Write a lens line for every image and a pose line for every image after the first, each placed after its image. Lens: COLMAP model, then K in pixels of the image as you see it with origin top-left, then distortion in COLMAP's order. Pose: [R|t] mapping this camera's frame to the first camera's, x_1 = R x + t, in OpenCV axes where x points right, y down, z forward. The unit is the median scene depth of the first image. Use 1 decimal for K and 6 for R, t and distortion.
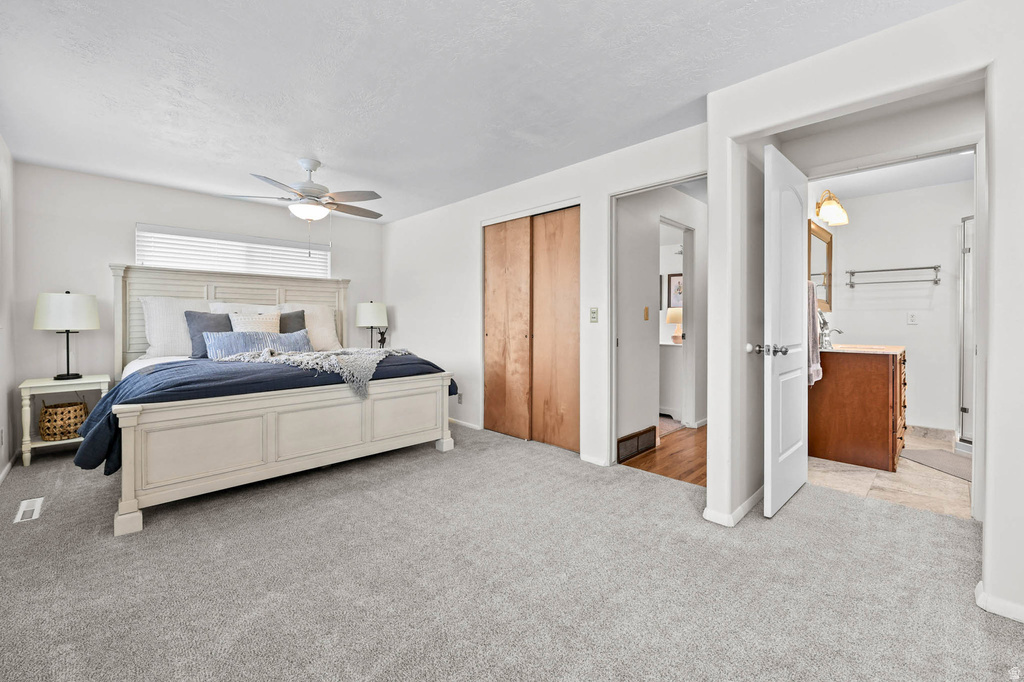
lens RADIAL K [[431.8, 0, 508.6], [0, 431.8, 322.4], [0, 0, 1]] dist [-0.000469, -0.000127]
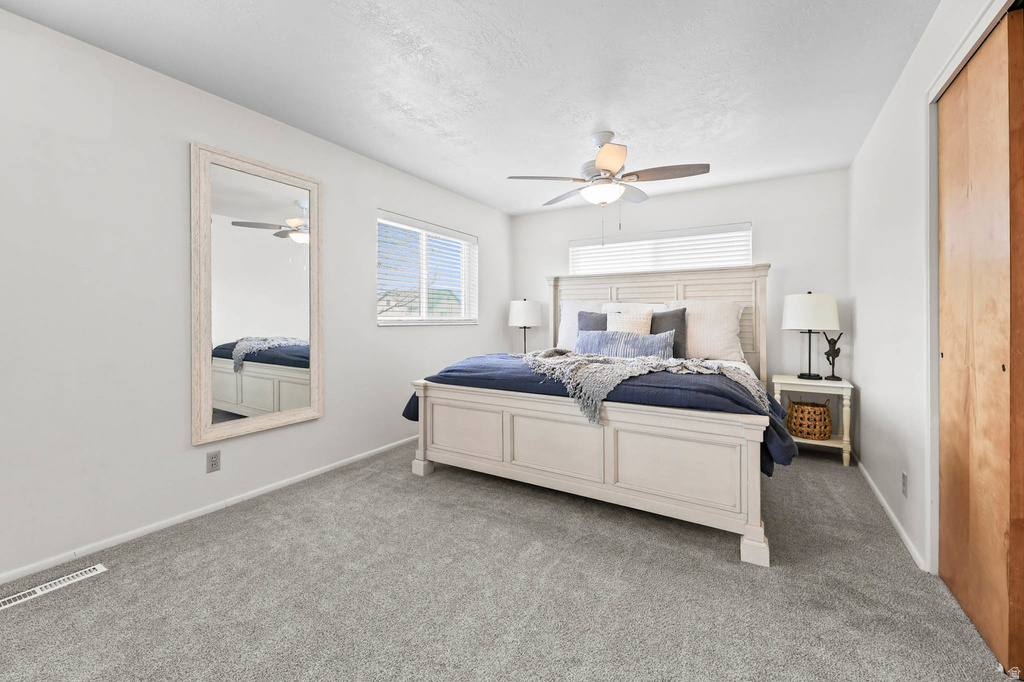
lens RADIAL K [[425.9, 0, 515.5], [0, 425.9, 318.3], [0, 0, 1]] dist [0.001211, 0.000082]
pose [[0.236040, -0.001781, -0.971742, 0.315803], [-0.008883, 0.999953, -0.003991, -0.002438], [0.971703, 0.009574, 0.236013, 0.608722]]
